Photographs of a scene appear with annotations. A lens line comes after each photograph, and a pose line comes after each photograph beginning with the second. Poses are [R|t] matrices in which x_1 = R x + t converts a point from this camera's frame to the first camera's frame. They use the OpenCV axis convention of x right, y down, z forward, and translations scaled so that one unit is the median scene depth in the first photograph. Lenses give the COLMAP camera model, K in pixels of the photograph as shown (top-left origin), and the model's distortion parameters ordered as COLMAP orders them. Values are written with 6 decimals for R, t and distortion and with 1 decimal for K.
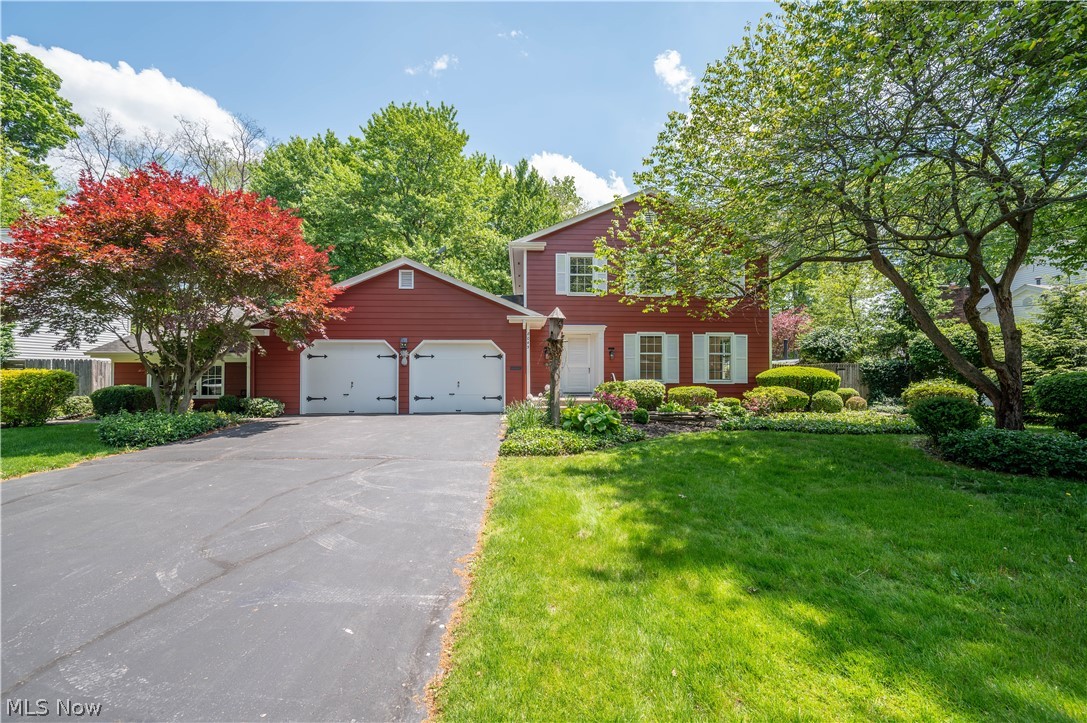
lens RADIAL K [[463.8, 0, 543.5], [0, 463.8, 361.5], [0, 0, 1]] dist [-0.001083, -0.000177]
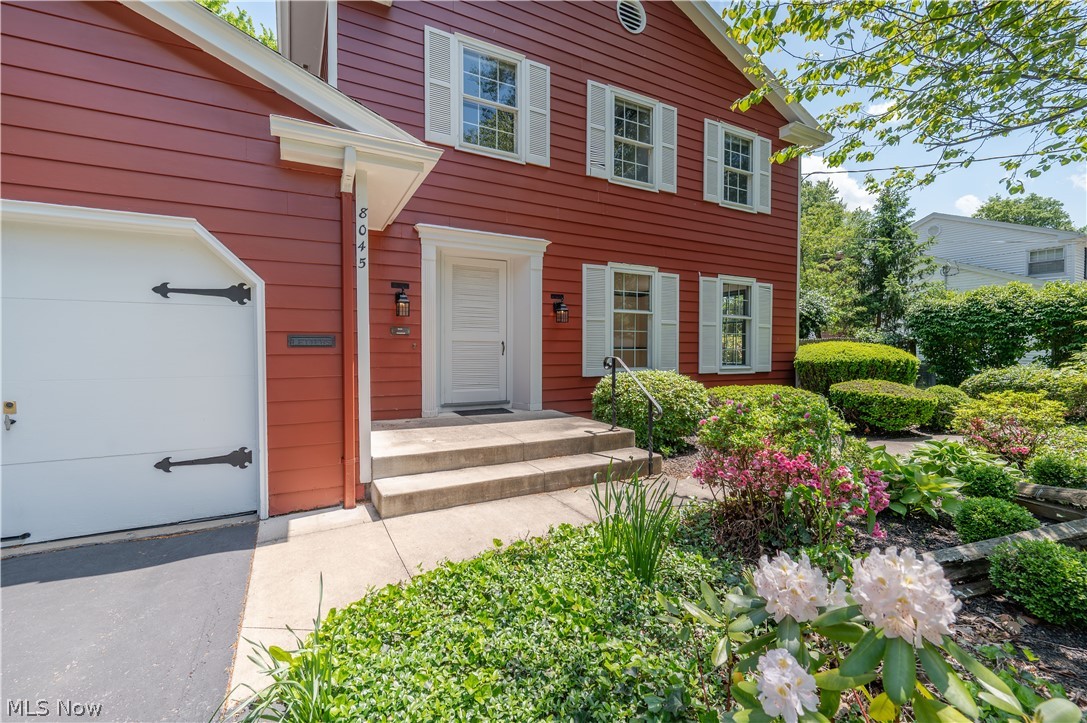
lens RADIAL K [[463.8, 0, 543.5], [0, 463.8, 361.5], [0, 0, 1]] dist [-0.001083, -0.000177]
pose [[0.902367, -0.011117, 0.430825, -0.048741], [-0.011517, 0.998688, 0.049892, 0.010343], [-0.430815, -0.049983, 0.901055, 0.629254]]
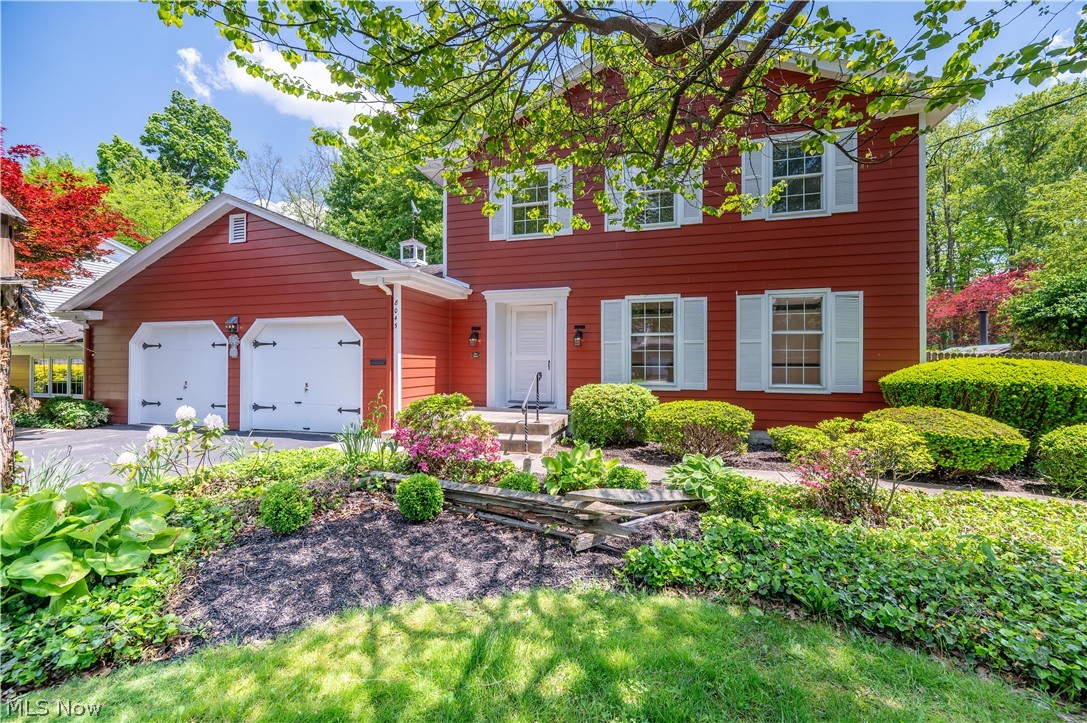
lens RADIAL K [[432.7, 0, 543.5], [0, 432.7, 361.5], [0, 0, 1]] dist [-0.000164, 0.000014]
pose [[0.946190, 0.000606, -0.323610, 0.281083], [0.006135, 0.999785, 0.019810, 0.003534], [0.323552, -0.020729, 0.945983, 0.485521]]
